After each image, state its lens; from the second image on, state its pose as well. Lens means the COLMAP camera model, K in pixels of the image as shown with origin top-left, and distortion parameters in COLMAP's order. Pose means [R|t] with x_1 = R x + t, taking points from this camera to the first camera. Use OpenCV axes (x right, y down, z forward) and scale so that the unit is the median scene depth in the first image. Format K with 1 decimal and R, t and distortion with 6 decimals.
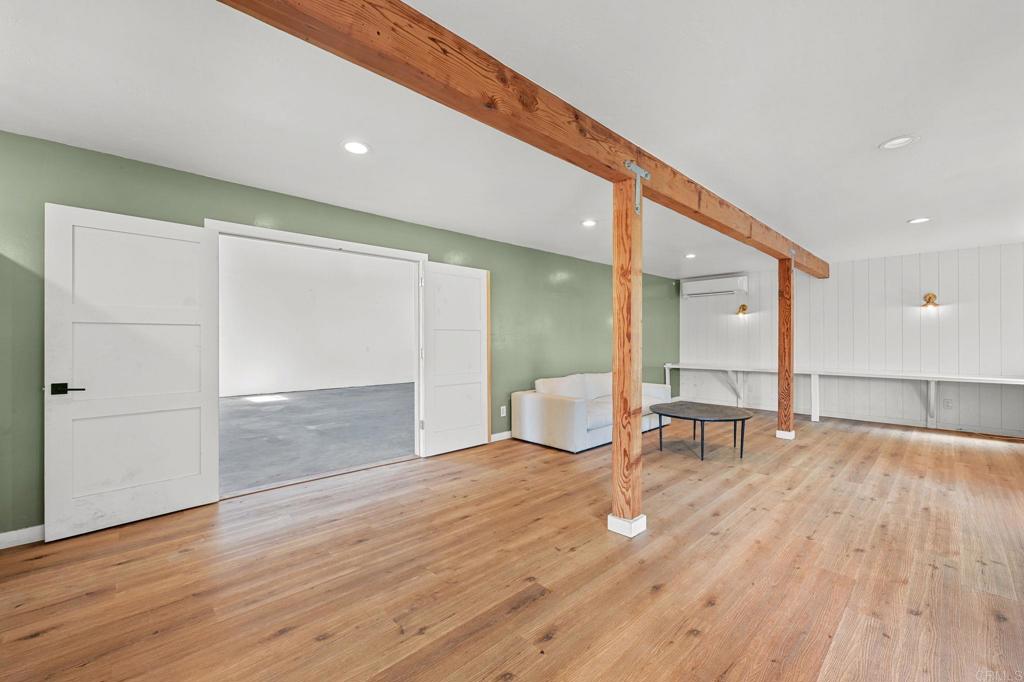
lens RADIAL K [[410.4, 0, 512.8], [0, 410.4, 335.8], [0, 0, 1]] dist [0.000726, 0.000065]
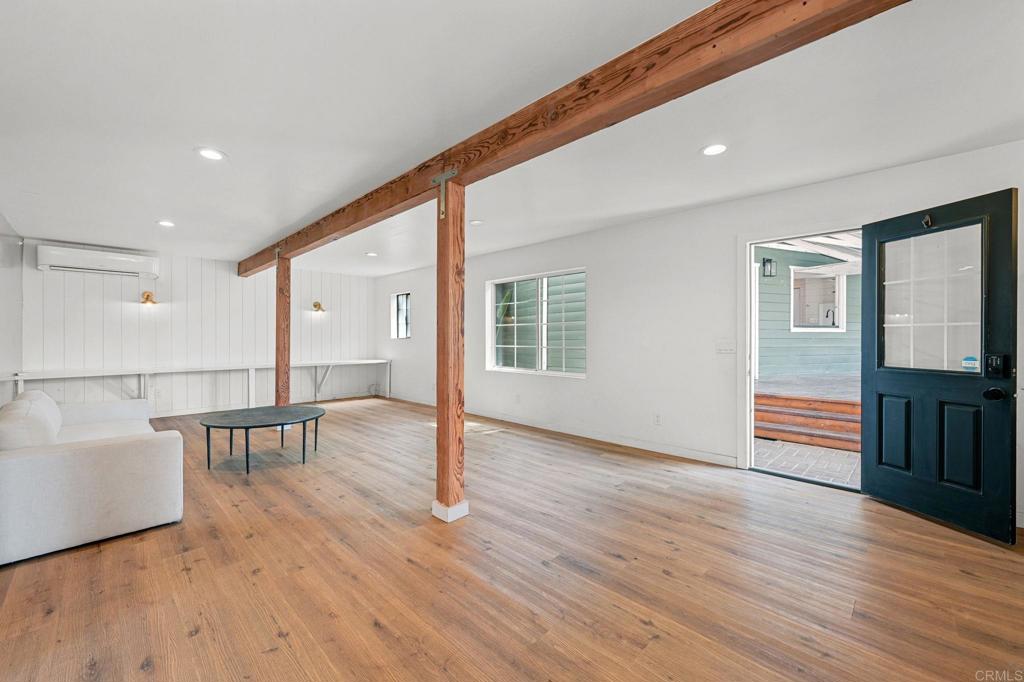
lens RADIAL K [[410.4, 0, 512.8], [0, 410.4, 335.8], [0, 0, 1]] dist [0.000726, 0.000065]
pose [[-0.040200, 0.003899, 0.999184, -0.708840], [-0.013511, 0.999899, -0.004445, 0.013029], [-0.999100, -0.013678, -0.040143, 0.802992]]
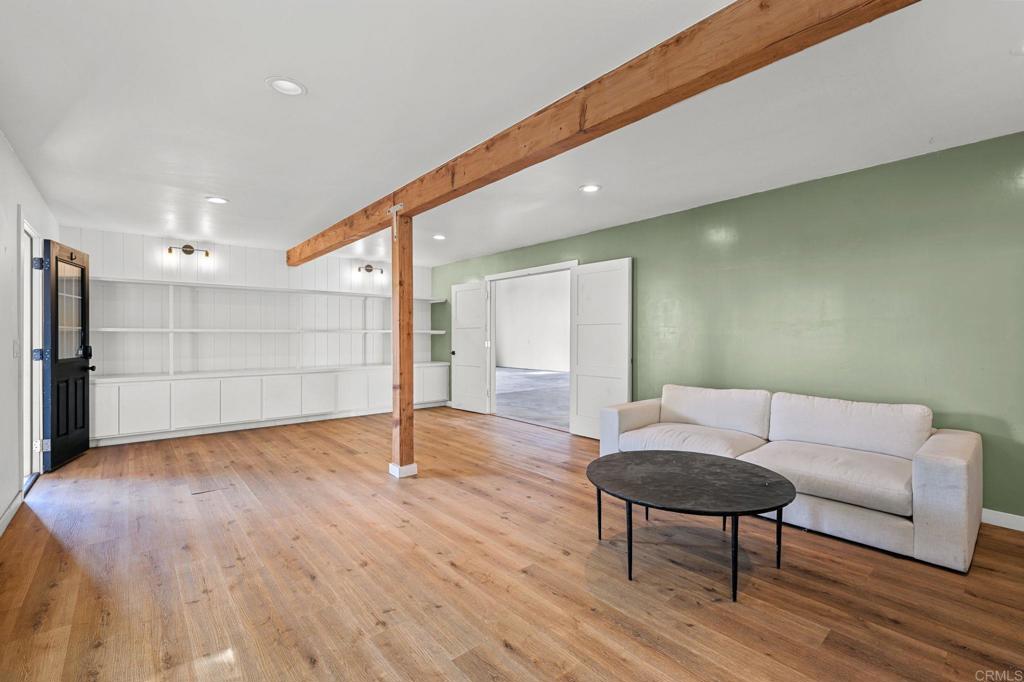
lens RADIAL K [[445.9, 0, 512.0], [0, 445.9, 341.0], [0, 0, 1]] dist [-0.002077, -0.000037]
pose [[-0.043158, 0.011348, -0.999004, 1.561892], [0.013572, 0.999850, 0.010772, 0.018911], [0.998976, -0.013094, -0.043305, 1.290643]]
